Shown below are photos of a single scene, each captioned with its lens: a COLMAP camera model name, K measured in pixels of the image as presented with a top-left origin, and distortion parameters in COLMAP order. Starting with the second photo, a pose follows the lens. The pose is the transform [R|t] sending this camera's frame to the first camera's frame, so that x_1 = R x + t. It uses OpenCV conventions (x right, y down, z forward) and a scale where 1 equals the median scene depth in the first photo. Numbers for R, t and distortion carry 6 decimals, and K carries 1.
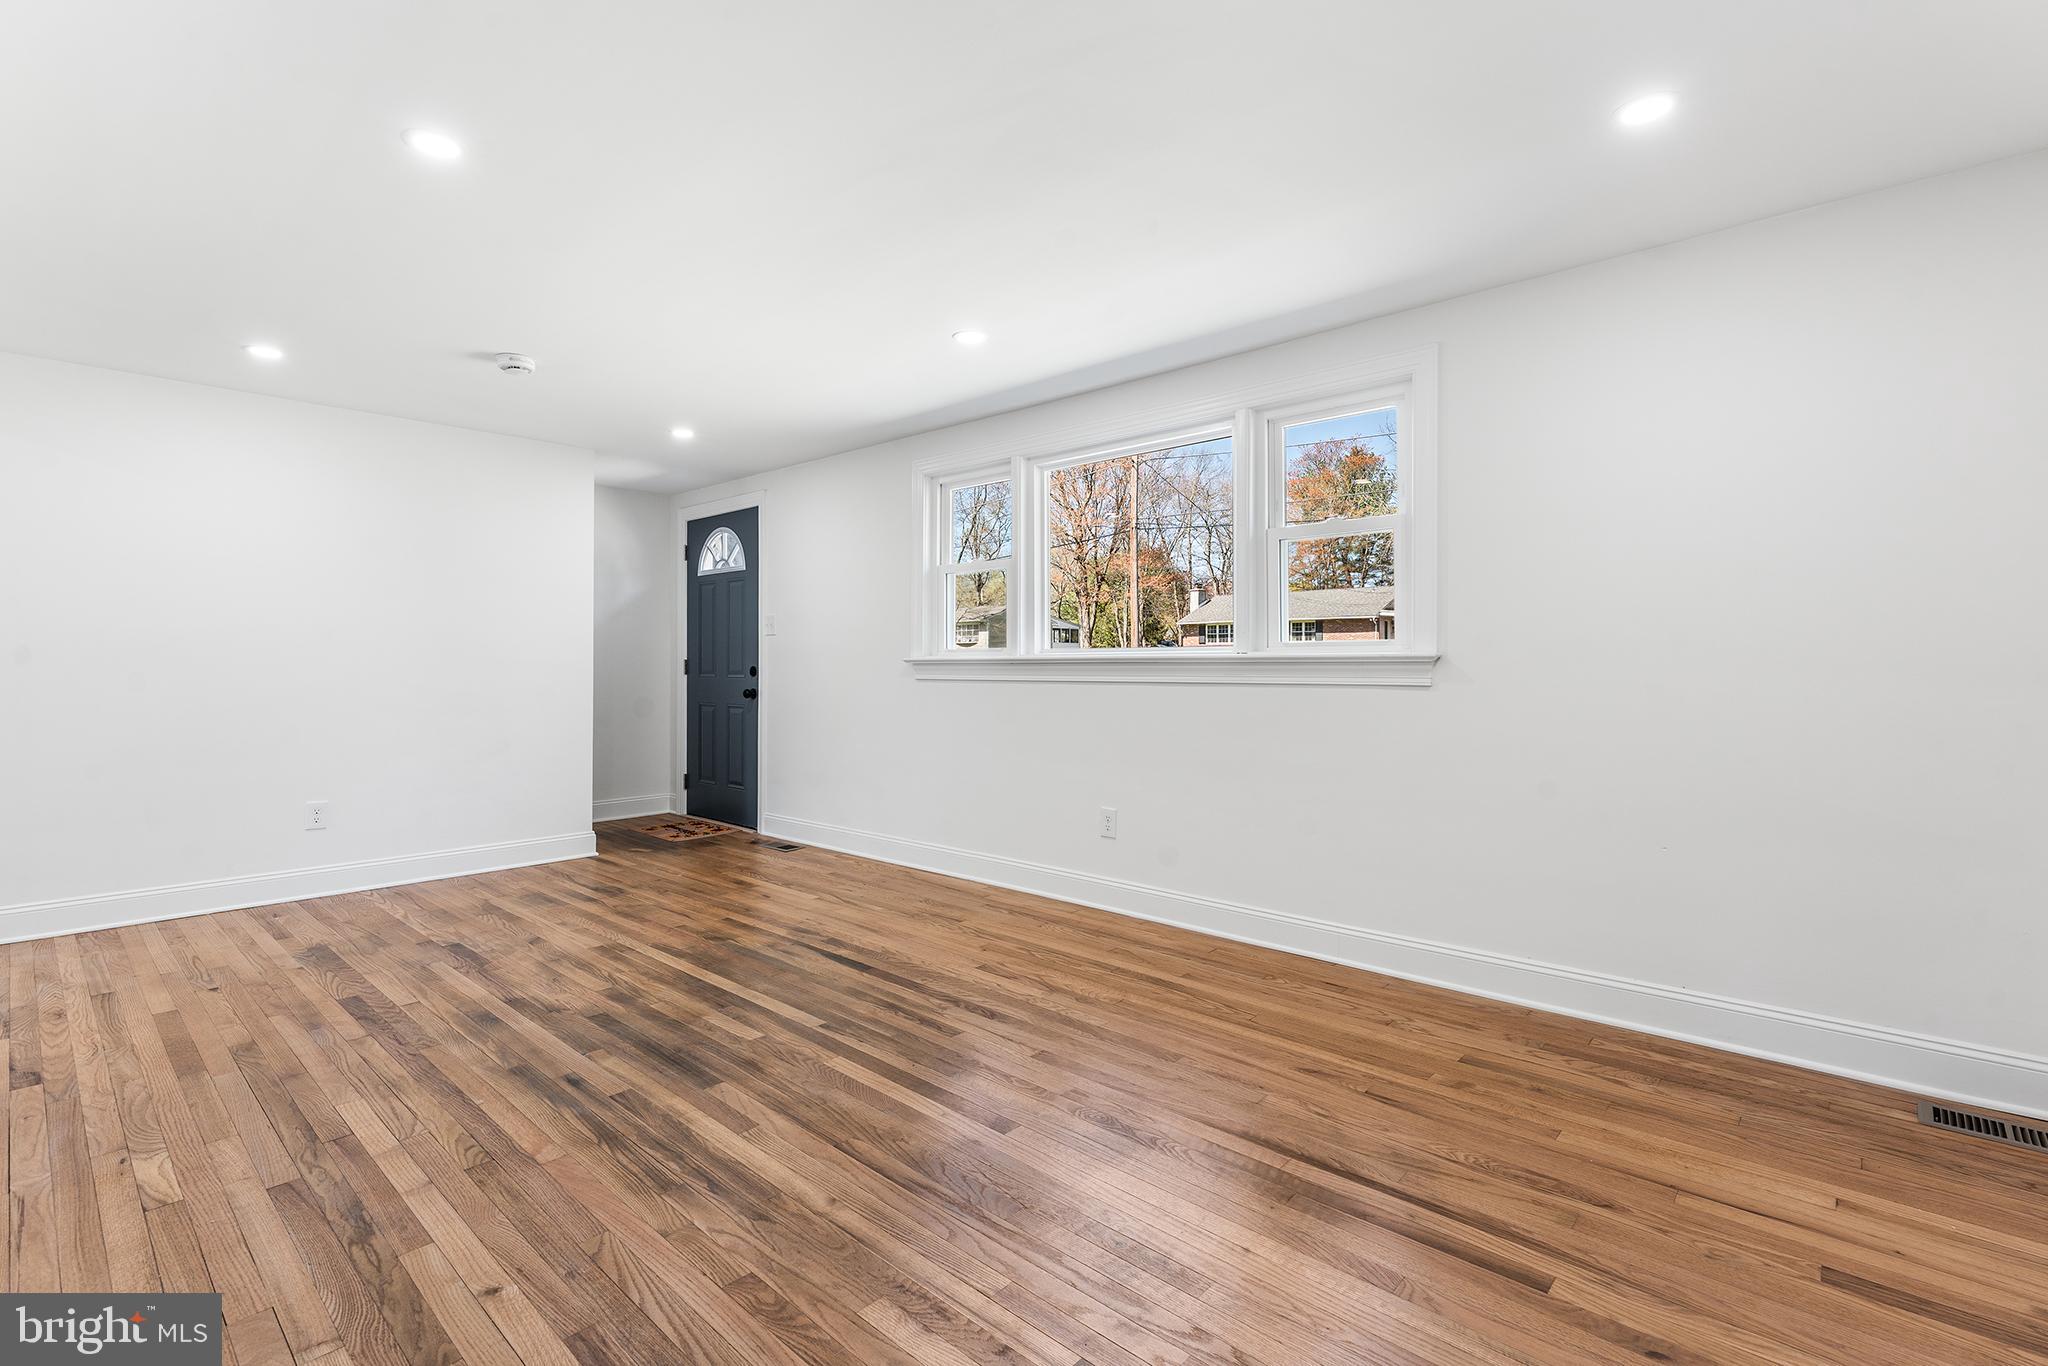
lens RADIAL K [[908.9, 0, 1027.6], [0, 908.9, 703.5], [0, 0, 1]] dist [-0.004842, 0.001209]
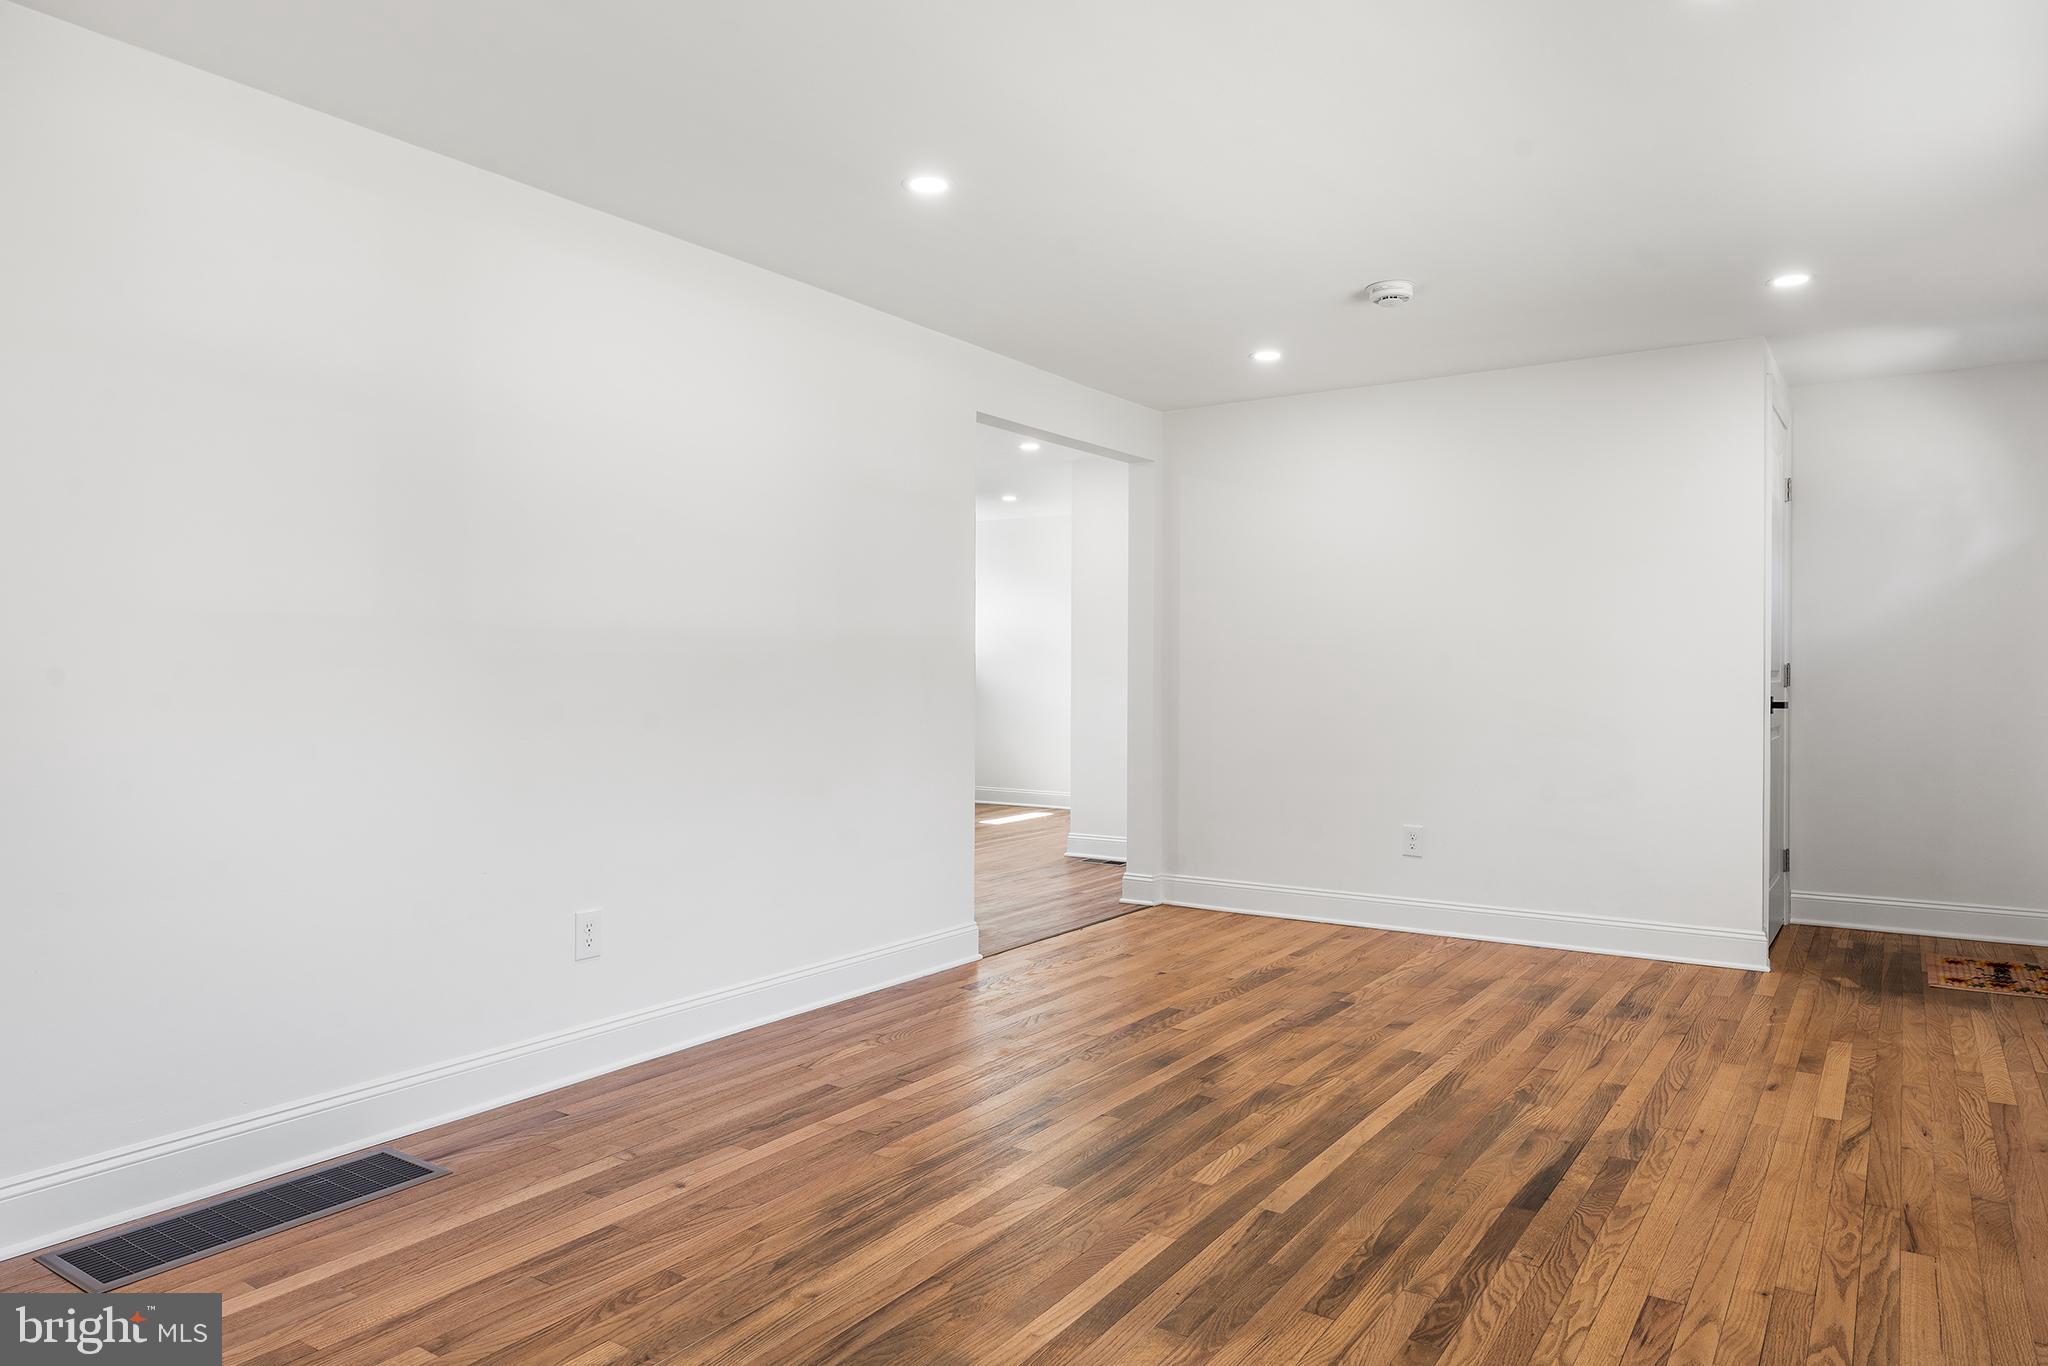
lens RADIAL K [[1333.3, 0, 1040.3], [0, 1333.3, 690.0], [0, 0, 1]] dist [0.004875, 0.001404]
pose [[0.155808, 0.012427, -0.987709, 0.666380], [-0.043162, 0.999051, 0.005761, -0.023912], [0.986844, 0.041734, 0.156197, 0.628160]]
